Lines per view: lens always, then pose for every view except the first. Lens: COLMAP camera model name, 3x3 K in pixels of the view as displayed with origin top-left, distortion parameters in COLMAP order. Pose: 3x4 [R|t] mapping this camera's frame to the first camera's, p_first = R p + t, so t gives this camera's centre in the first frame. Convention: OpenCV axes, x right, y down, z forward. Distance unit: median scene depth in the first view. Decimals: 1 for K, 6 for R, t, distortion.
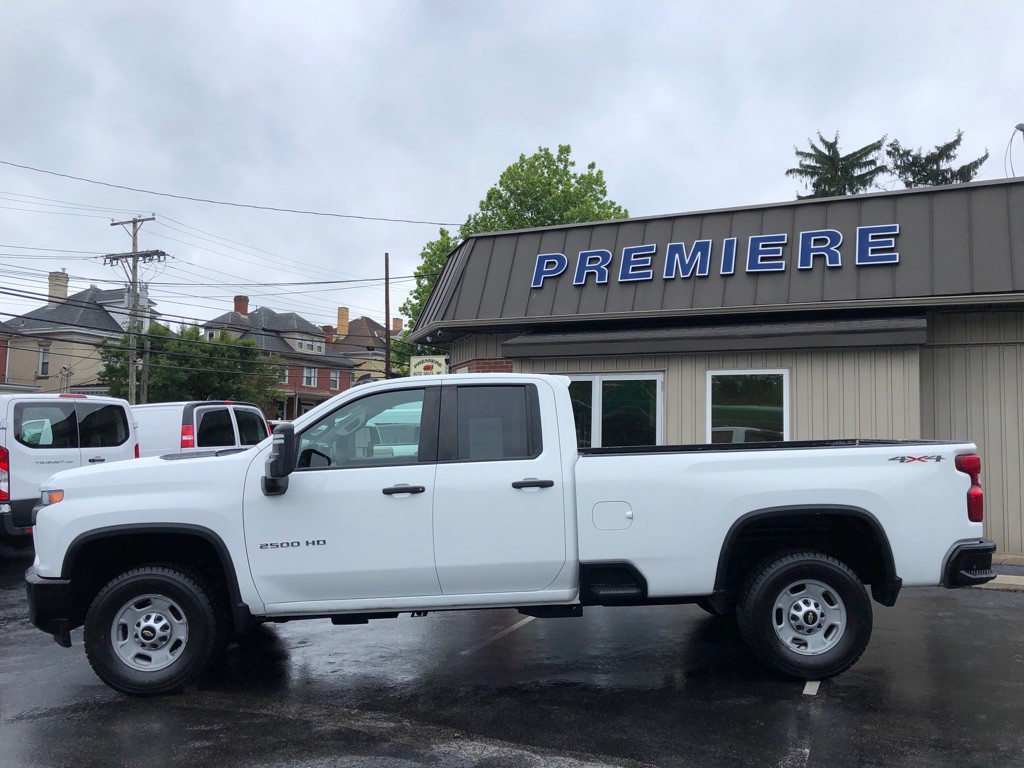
lens RADIAL K [[838.4, 0, 515.3], [0, 838.4, 370.3], [0, 0, 1]] dist [0.052873, -0.058308]
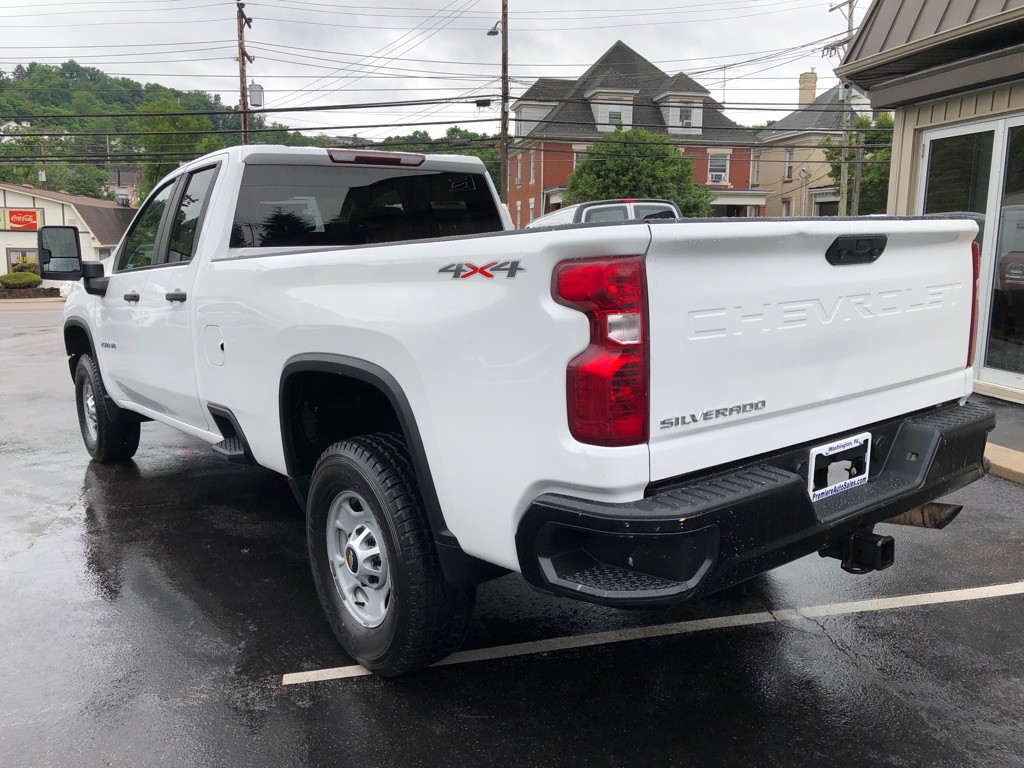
lens RADIAL K [[838.4, 0, 515.3], [0, 838.4, 370.3], [0, 0, 1]] dist [0.052873, -0.058308]
pose [[0.607419, 0.104009, -0.787544, 0.281705], [0.082728, 0.977719, 0.192931, 0.026377], [0.790063, -0.182342, 0.585280, 0.268202]]
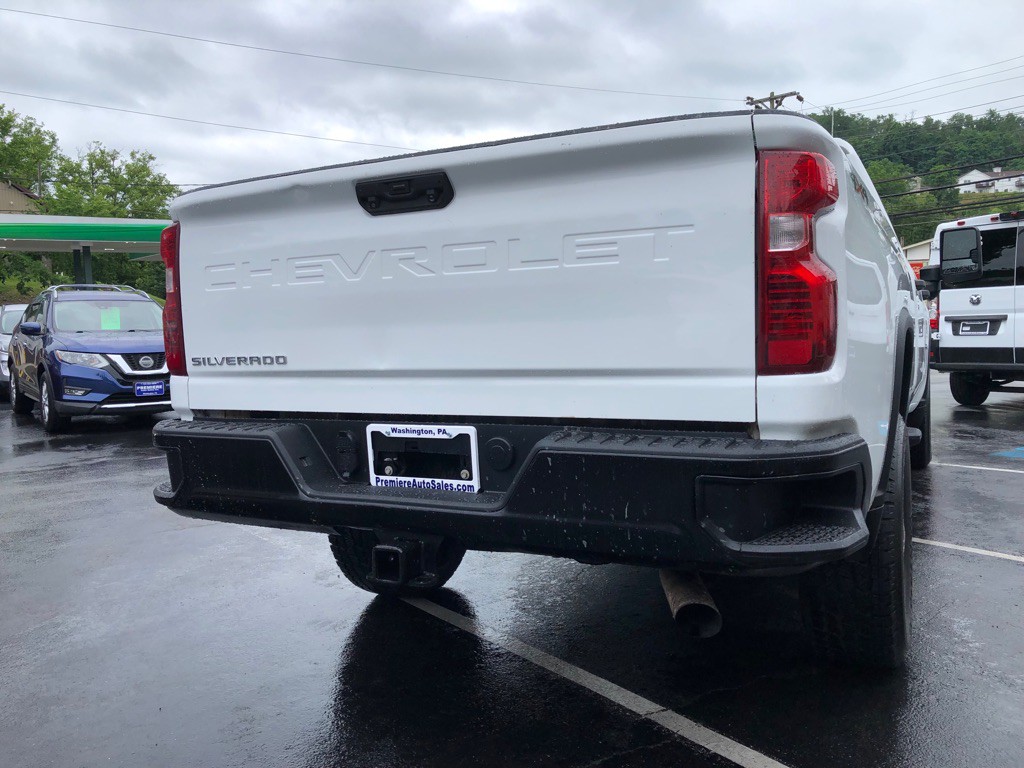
lens RADIAL K [[838.4, 0, 515.3], [0, 838.4, 370.3], [0, 0, 1]] dist [0.052873, -0.058308]
pose [[-0.479297, 0.055038, -0.875925, 0.302773], [0.096102, 0.995322, 0.009954, 0.067064], [0.872375, -0.079407, -0.482344, 0.487179]]
